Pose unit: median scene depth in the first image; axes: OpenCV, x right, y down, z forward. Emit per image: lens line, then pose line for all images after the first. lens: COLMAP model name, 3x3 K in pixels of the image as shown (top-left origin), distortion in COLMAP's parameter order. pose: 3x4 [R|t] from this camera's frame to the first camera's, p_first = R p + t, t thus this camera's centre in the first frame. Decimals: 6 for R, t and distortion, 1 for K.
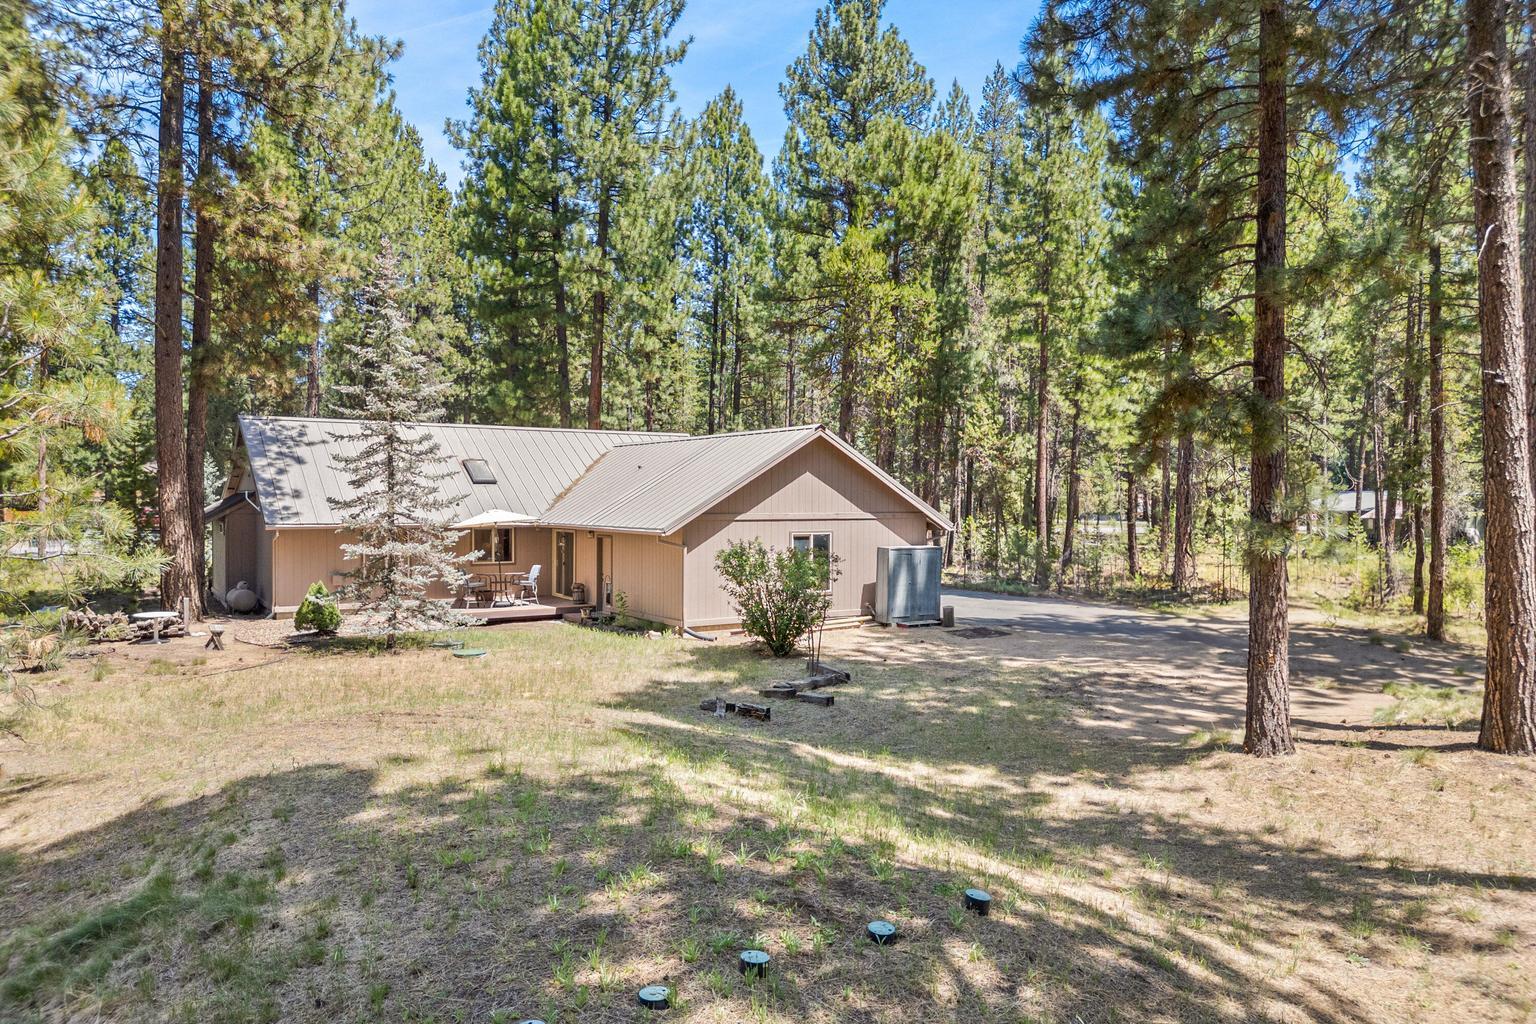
lens RADIAL K [[1152.6, 0, 780.3], [0, 1152.6, 508.1], [0, 0, 1]] dist [0.051460, -0.010398]
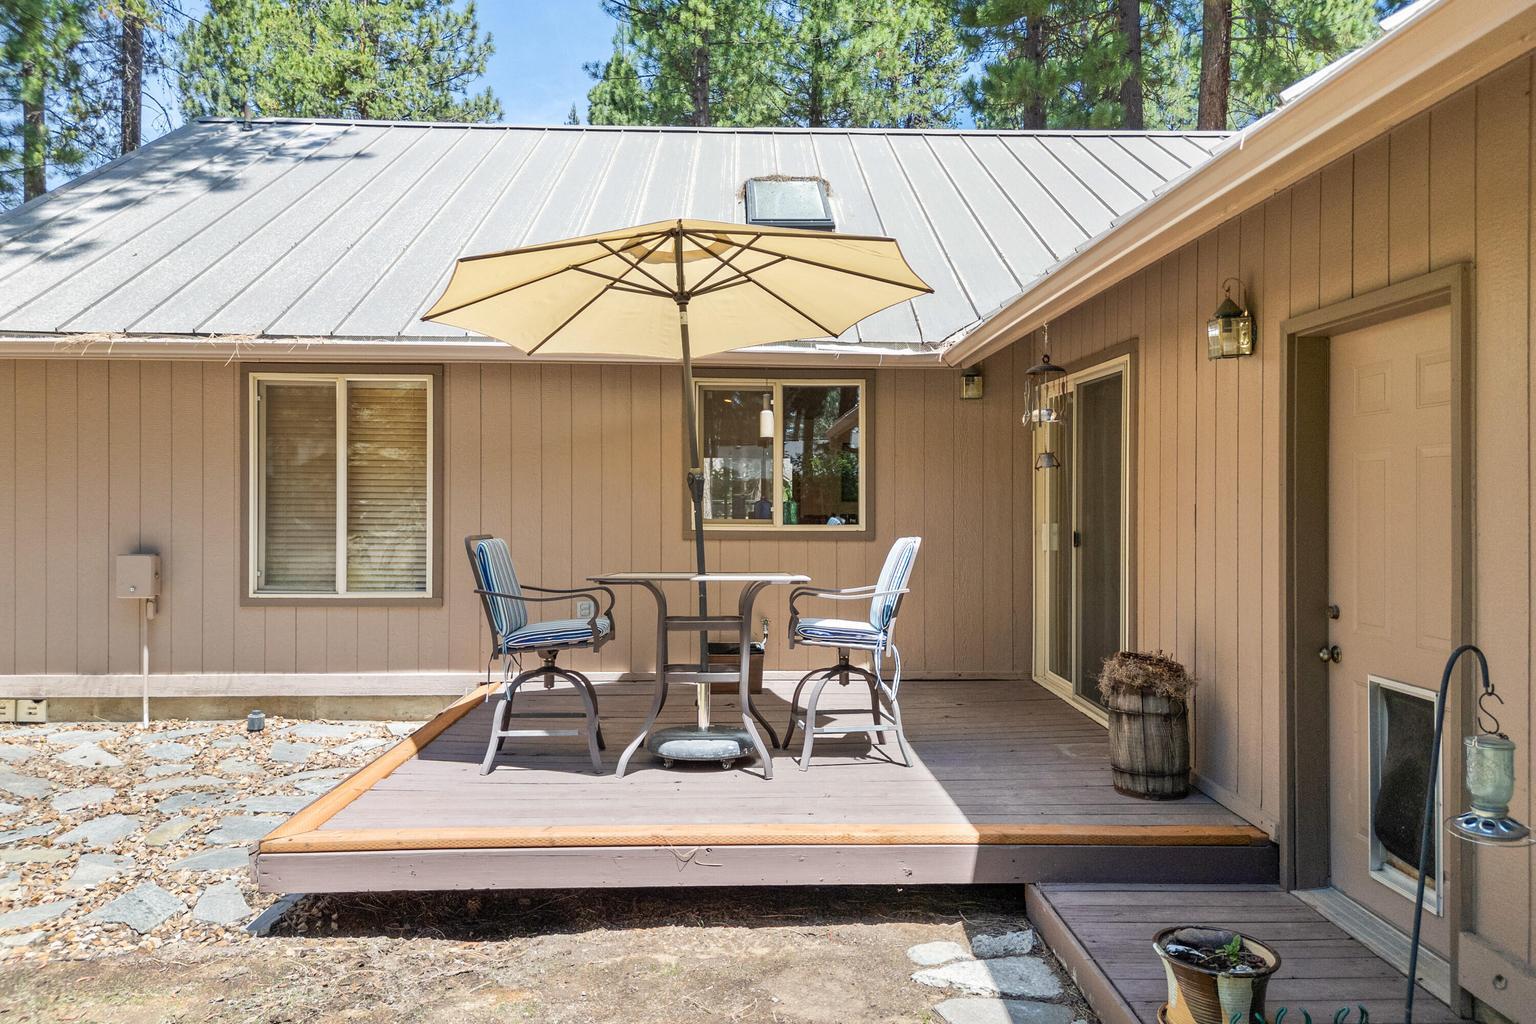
lens RADIAL K [[1152.6, 0, 780.3], [0, 1152.6, 508.1], [0, 0, 1]] dist [0.051460, -0.010398]
pose [[0.878849, 0.003814, -0.477085, -0.140847], [-0.003688, 0.999992, 0.001200, 0.044295], [0.477086, 0.000705, 0.878856, 0.820621]]
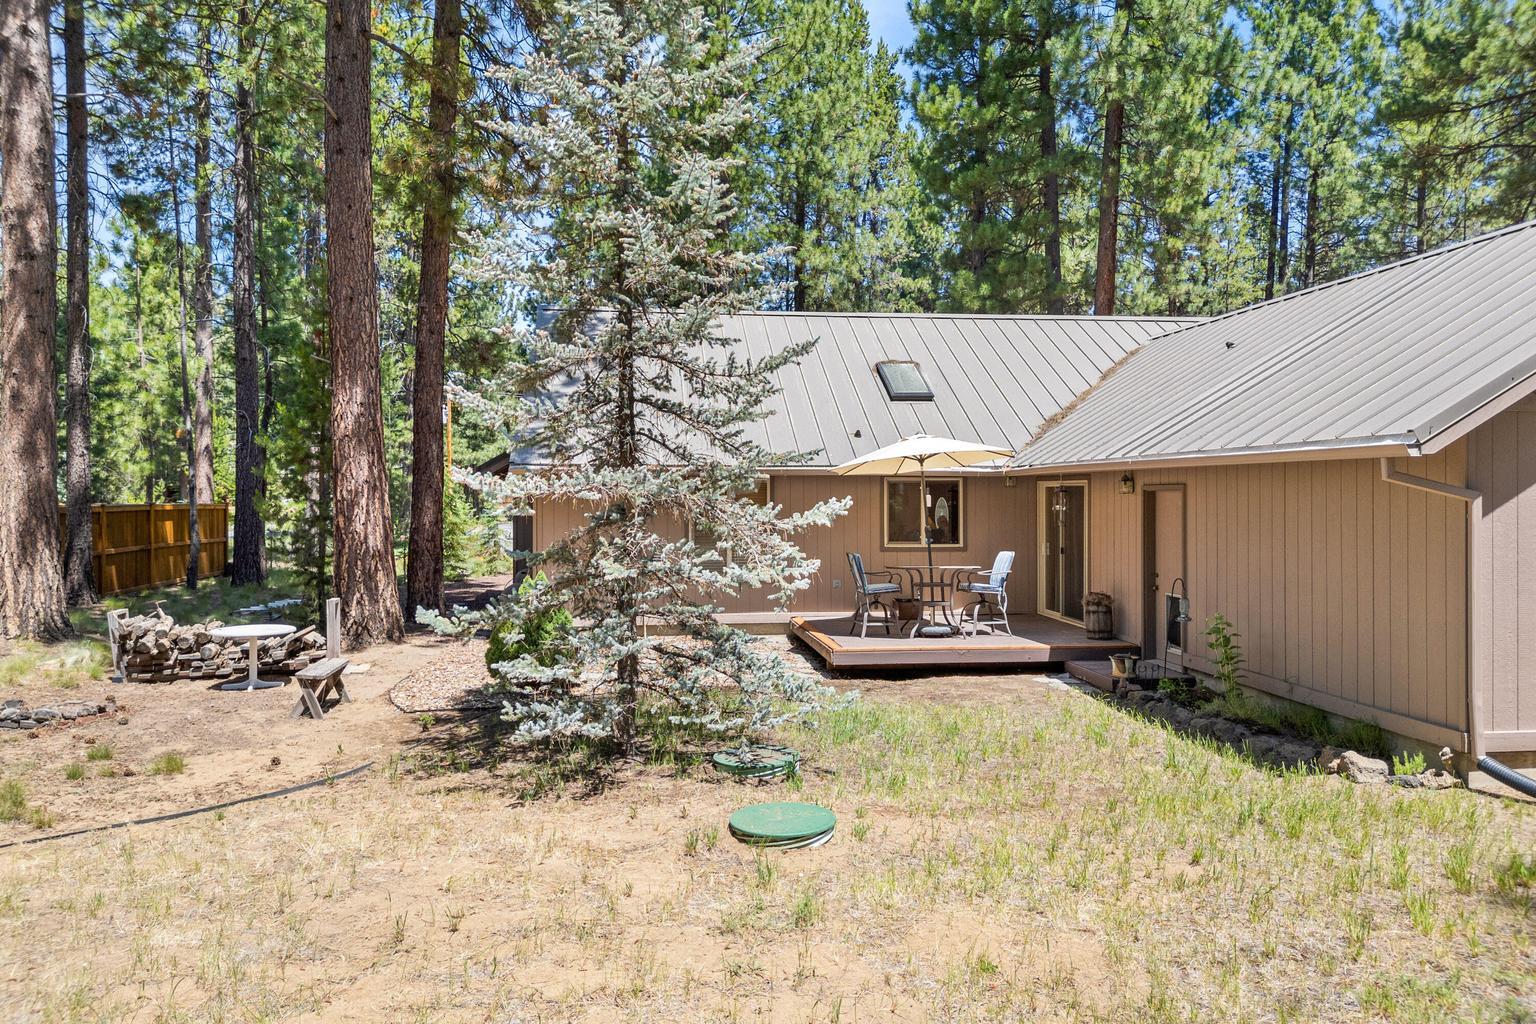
lens RADIAL K [[1152.6, 0, 780.3], [0, 1152.6, 508.1], [0, 0, 1]] dist [0.051460, -0.010398]
pose [[0.918364, 0.003305, -0.395722, -0.107844], [-0.002763, 0.999994, 0.001939, 0.030774], [0.395726, -0.000687, 0.918368, 0.524581]]
